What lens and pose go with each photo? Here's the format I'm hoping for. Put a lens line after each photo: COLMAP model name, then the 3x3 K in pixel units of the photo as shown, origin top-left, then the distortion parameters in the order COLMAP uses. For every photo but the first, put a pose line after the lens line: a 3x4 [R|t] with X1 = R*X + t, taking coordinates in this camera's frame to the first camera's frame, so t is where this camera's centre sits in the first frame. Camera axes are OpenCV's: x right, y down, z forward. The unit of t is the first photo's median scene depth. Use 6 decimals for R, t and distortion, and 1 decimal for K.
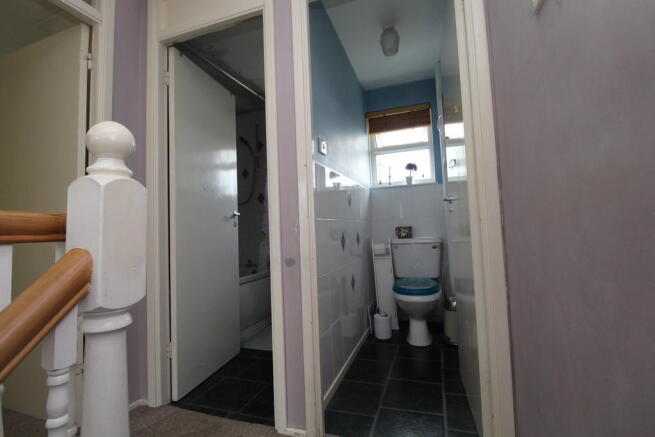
lens RADIAL K [[308.8, 0, 326.8], [0, 308.8, 216.5], [0, 0, 1]] dist [-0.001743, -0.000064]
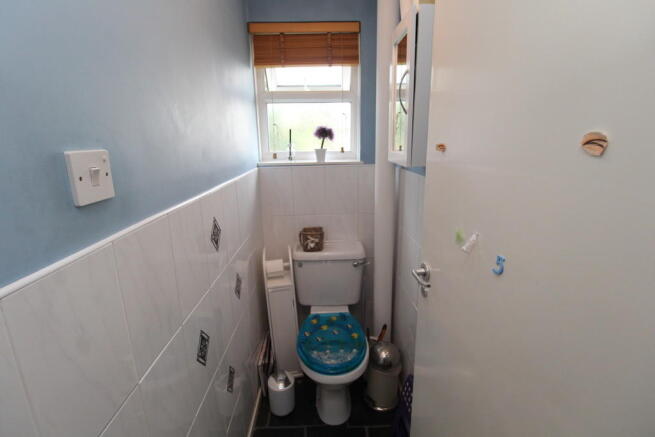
lens RADIAL K [[308.8, 0, 328.1], [0, 308.8, 215.5], [0, 0, 1]] dist [-0.001743, -0.000064]
pose [[0.942615, -0.060296, 0.328393, 0.067844], [-0.037502, 0.958214, 0.283583, -0.185019], [-0.331770, -0.279625, 0.900966, 0.402525]]
